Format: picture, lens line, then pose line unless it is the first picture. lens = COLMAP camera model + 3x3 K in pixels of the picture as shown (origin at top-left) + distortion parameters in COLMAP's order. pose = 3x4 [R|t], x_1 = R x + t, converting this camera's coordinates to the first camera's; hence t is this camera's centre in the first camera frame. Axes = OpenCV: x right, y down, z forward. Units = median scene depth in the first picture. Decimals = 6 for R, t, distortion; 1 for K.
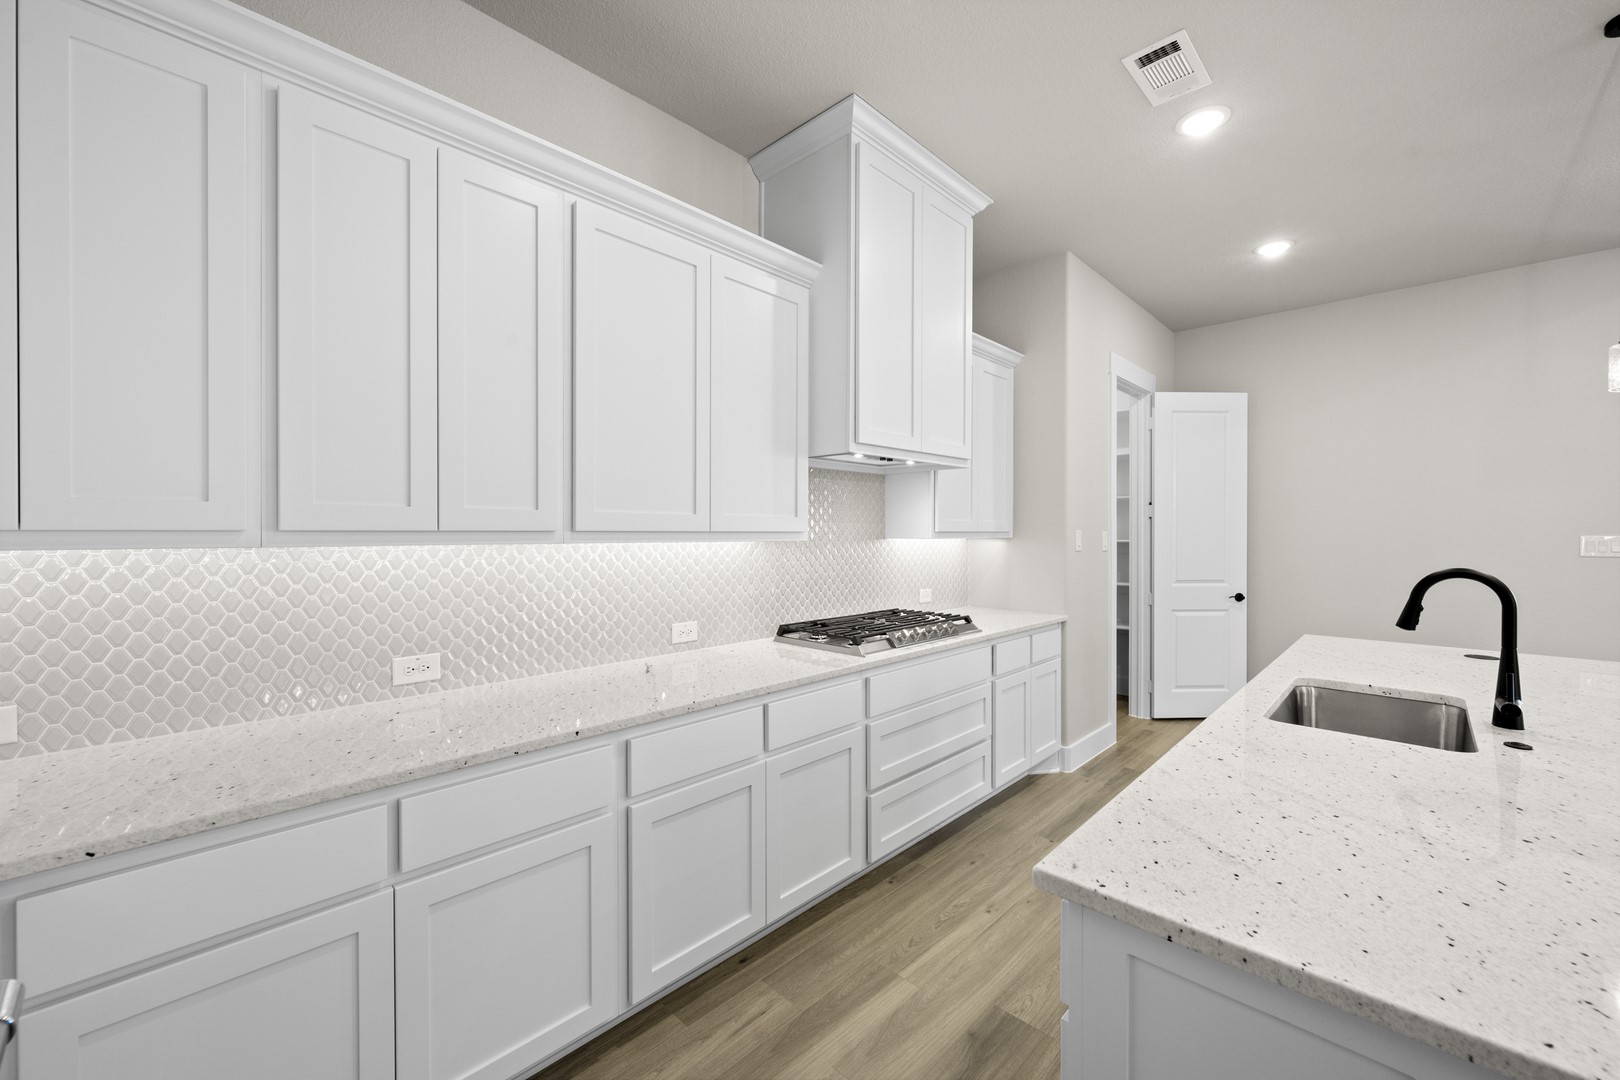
lens RADIAL K [[637.1, 0, 814.7], [0, 637.1, 537.0], [0, 0, 1]] dist [0.000486, 0.000157]
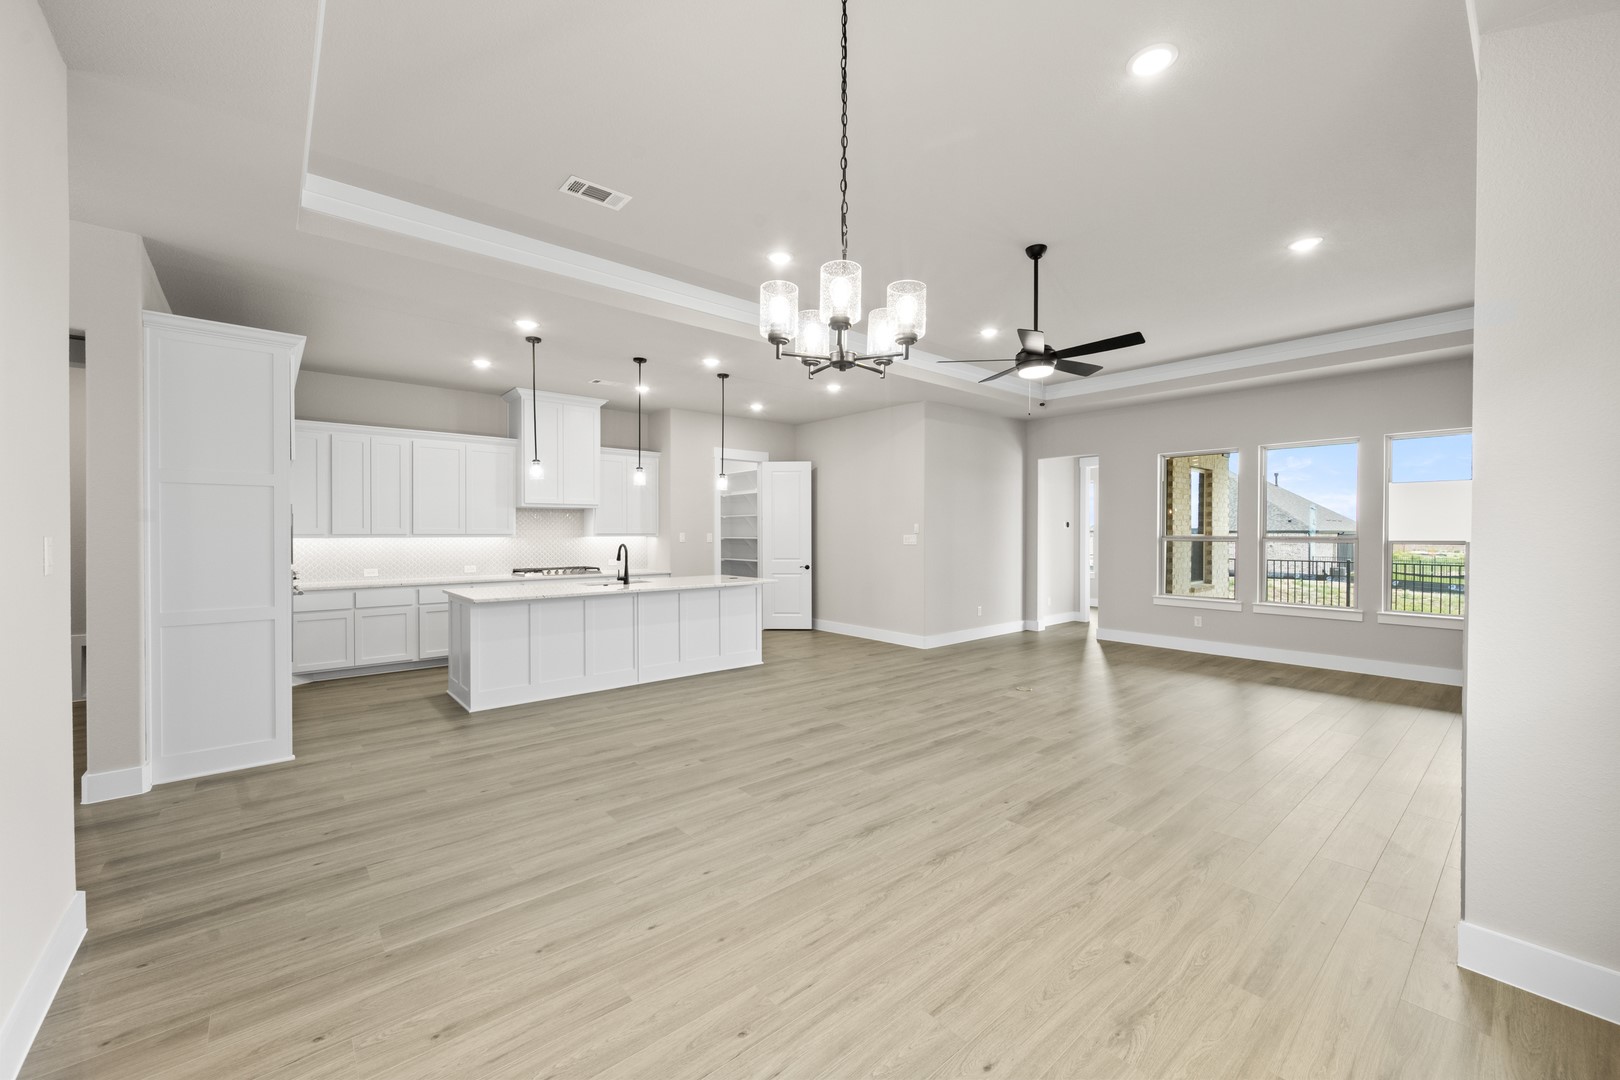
lens RADIAL K [[637.1, 0, 814.7], [0, 637.1, 537.0], [0, 0, 1]] dist [0.000486, 0.000157]
pose [[0.995826, 0.001940, -0.091251, 1.664019], [-0.001668, 0.999994, 0.003053, -0.006026], [0.091256, -0.002888, 0.995823, -1.779146]]
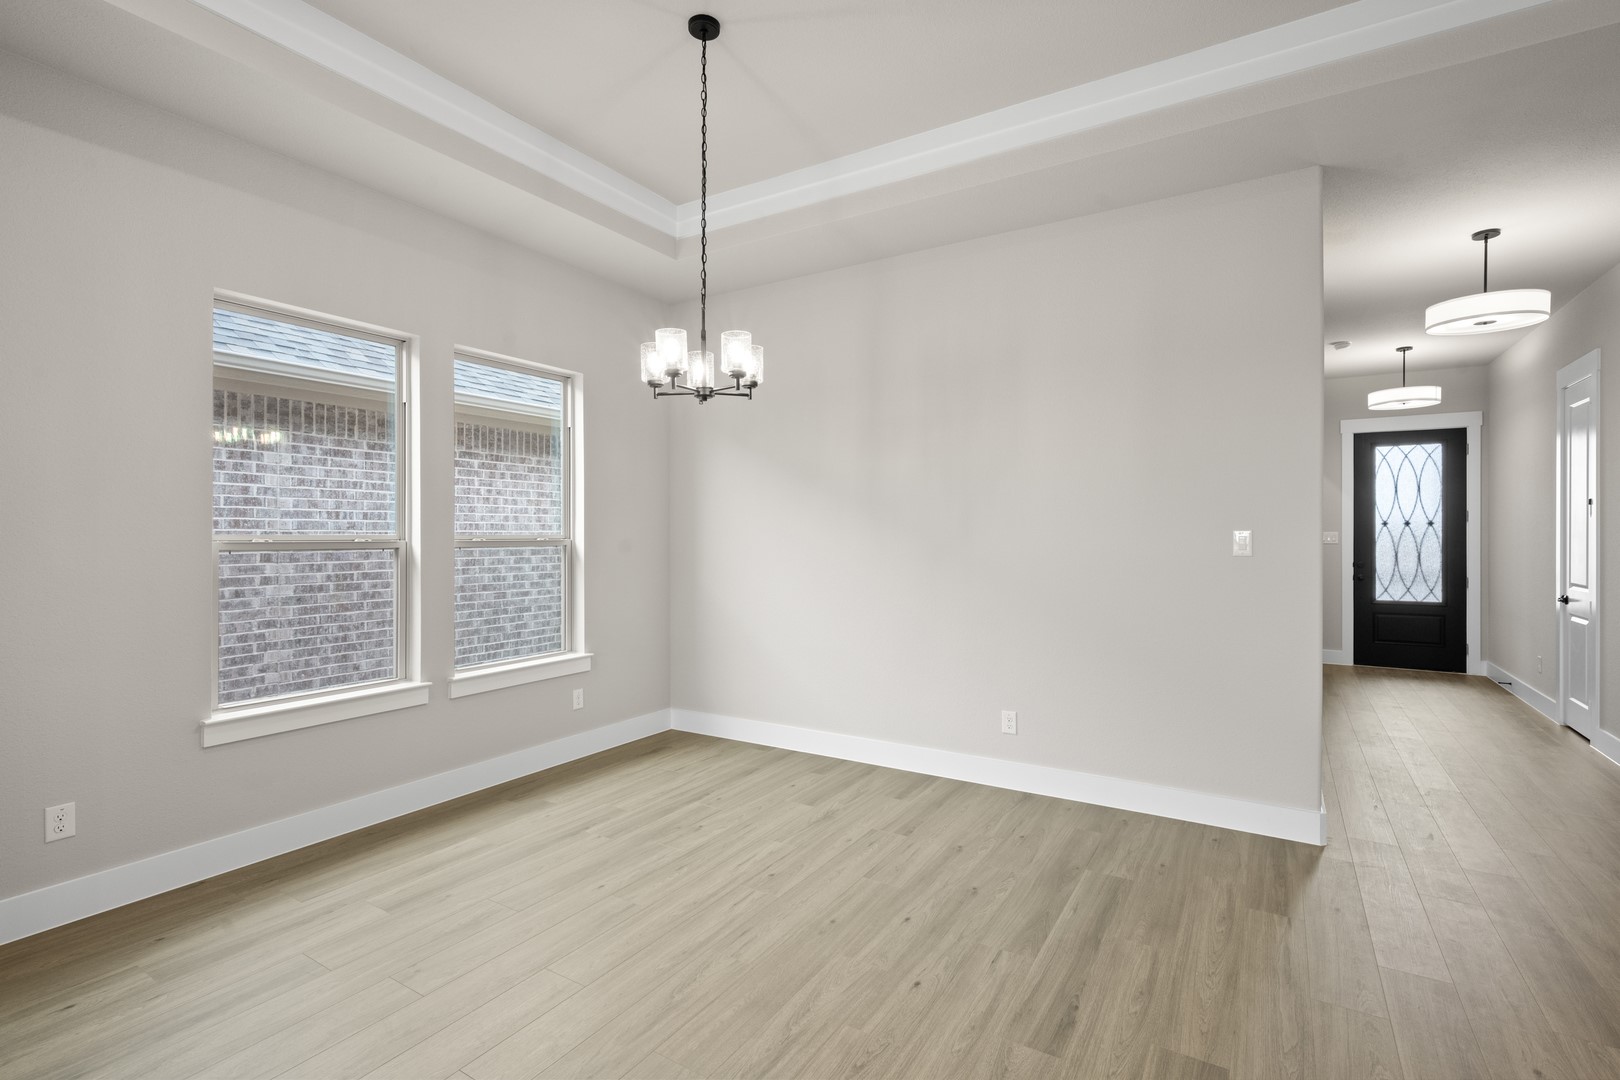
lens RADIAL K [[748.0, 0, 815.5], [0, 748.0, 533.0], [0, 0, 1]] dist [-0.000747, -0.000275]
pose [[-0.976602, 0.000156, -0.215055, 1.710107], [-0.001221, 0.999980, 0.006272, -0.004826], [0.215051, 0.006388, -0.976582, 0.158837]]
